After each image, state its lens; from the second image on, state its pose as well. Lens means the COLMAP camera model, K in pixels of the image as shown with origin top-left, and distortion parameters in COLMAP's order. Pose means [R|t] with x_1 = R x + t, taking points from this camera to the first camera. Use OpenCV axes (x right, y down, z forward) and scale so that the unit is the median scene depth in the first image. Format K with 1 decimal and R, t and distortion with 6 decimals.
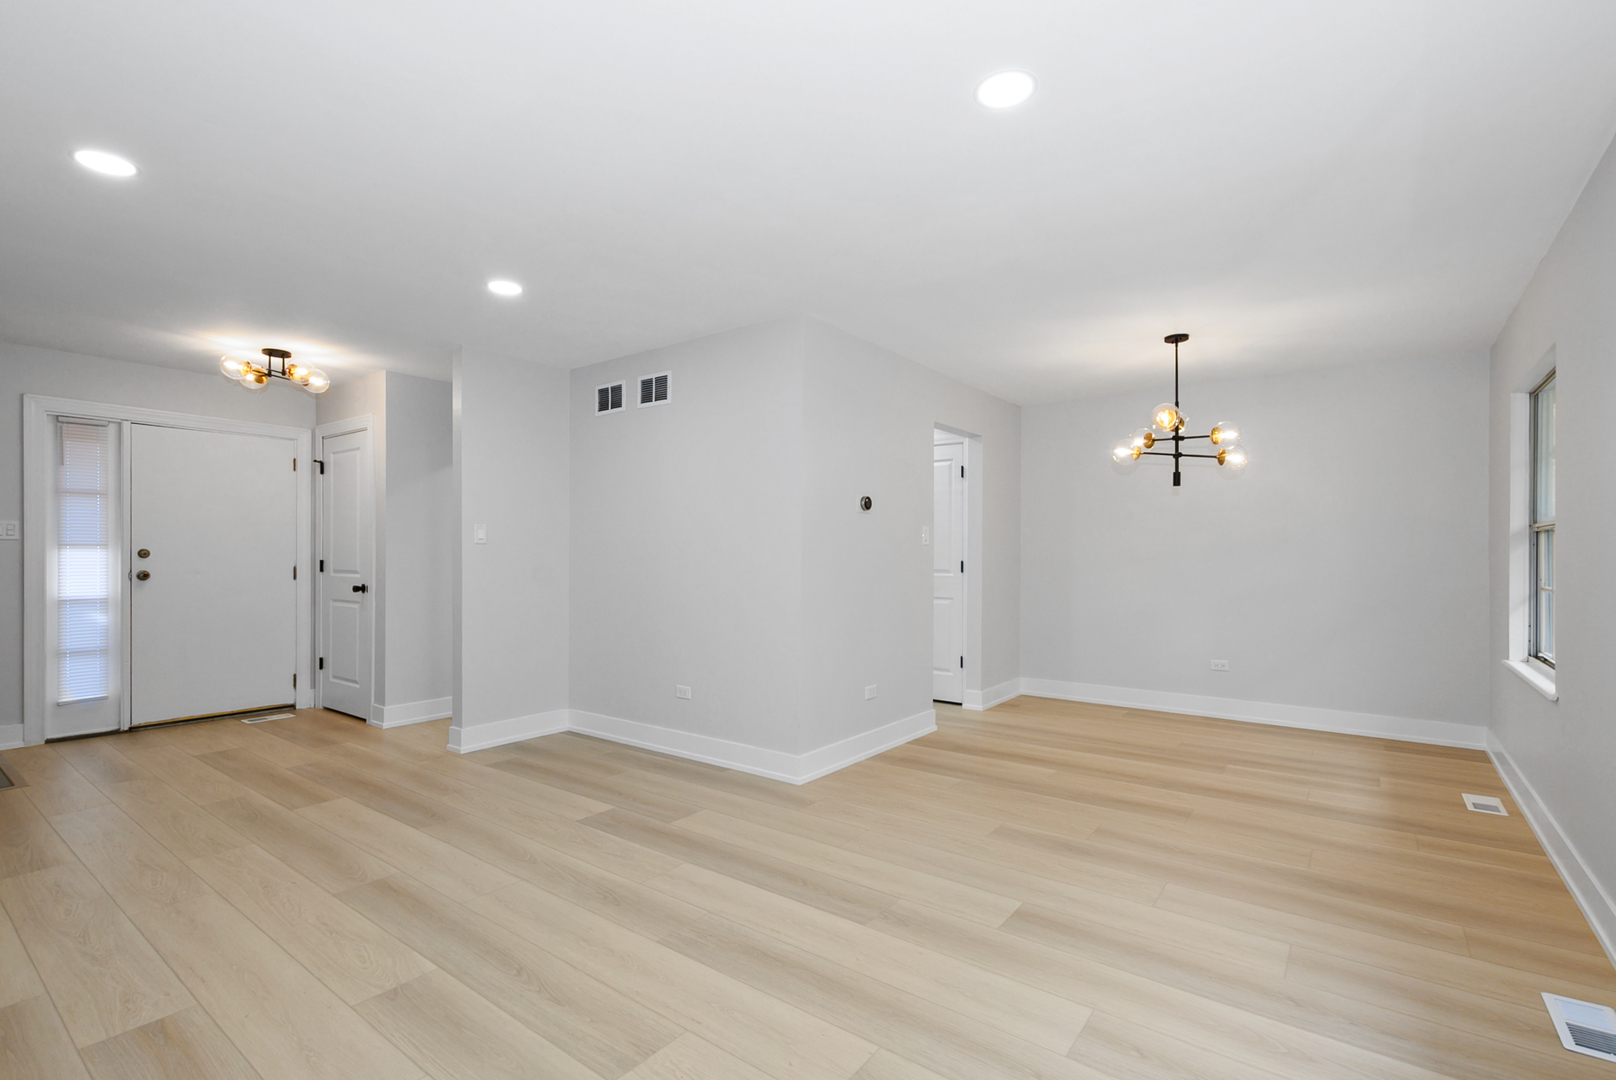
lens RADIAL K [[729.5, 0, 815.4], [0, 729.5, 557.8], [0, 0, 1]] dist [-0.001824, -0.000646]
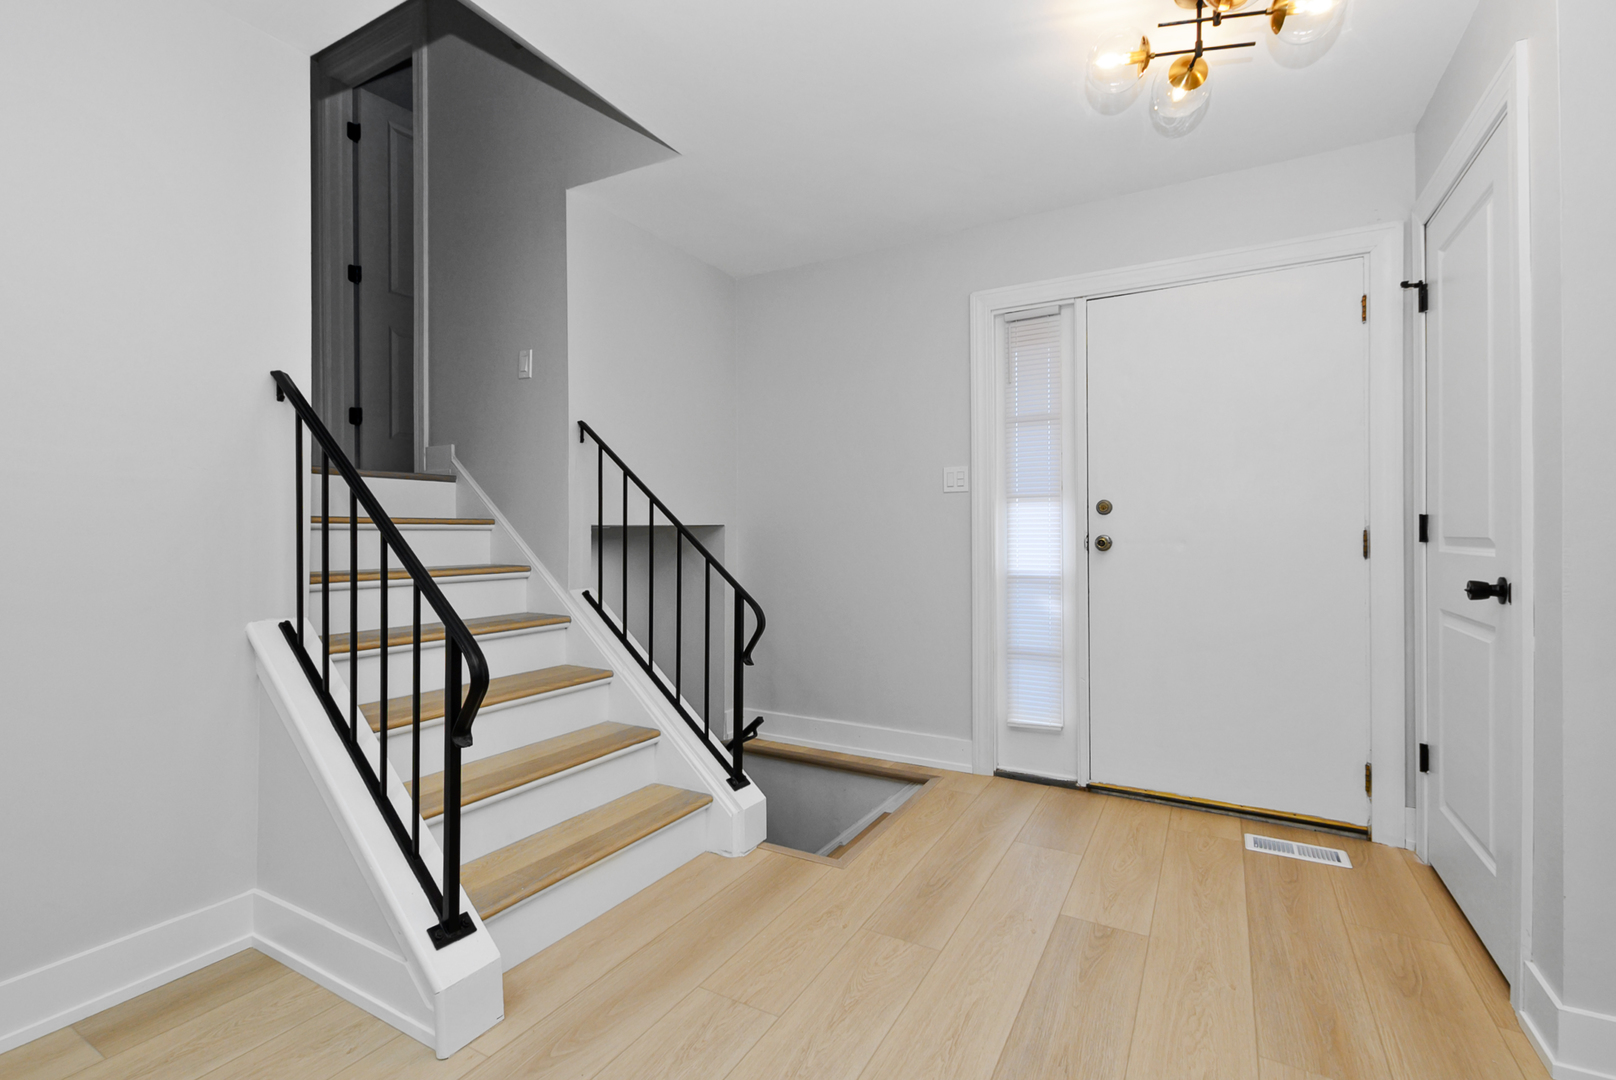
lens RADIAL K [[724.1, 0, 807.4], [0, 724.1, 531.6], [0, 0, 1]] dist [0.002222, 0.000096]
pose [[0.126103, -0.005503, -0.992002, -0.382824], [-0.001914, 0.999981, -0.005791, 0.020485], [0.992015, 0.002629, 0.126090, 0.744268]]
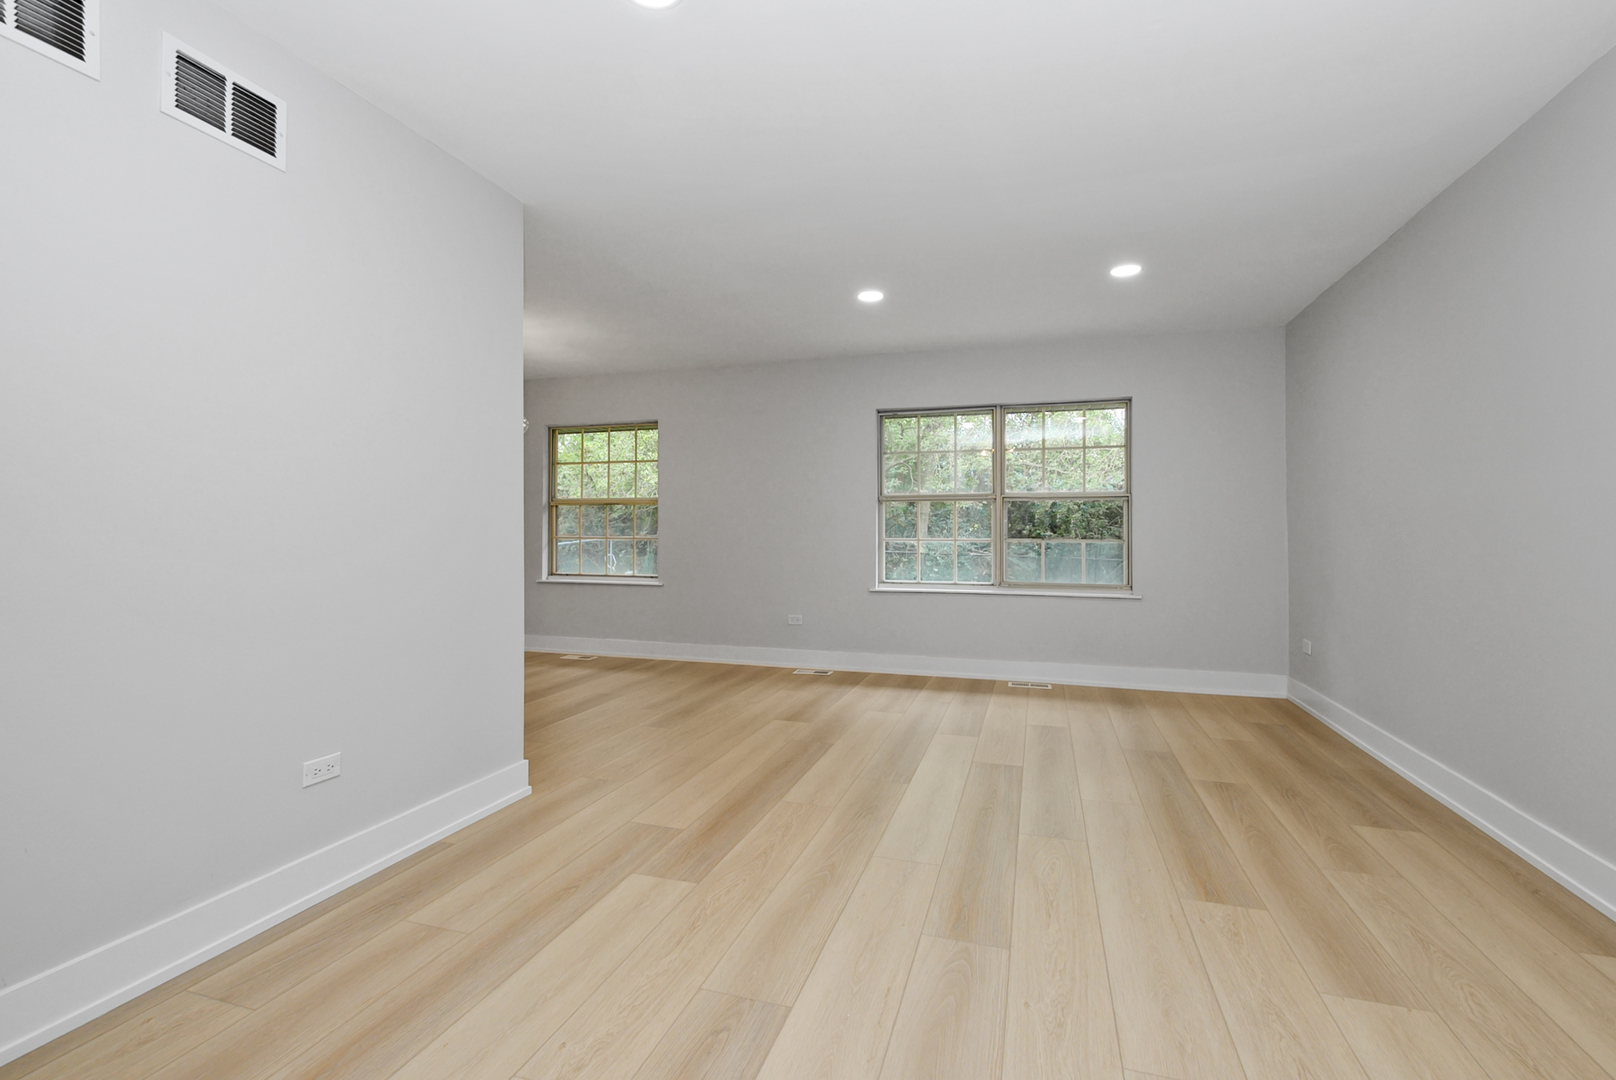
lens RADIAL K [[737.1, 0, 808.0], [0, 737.1, 540.0], [0, 0, 1]] dist [-0.001776, -0.000395]
pose [[-0.330230, -0.013523, 0.943804, -0.727376], [0.001889, 0.999886, 0.014988, 0.018182], [-0.943899, 0.006732, -0.330167, 0.806722]]
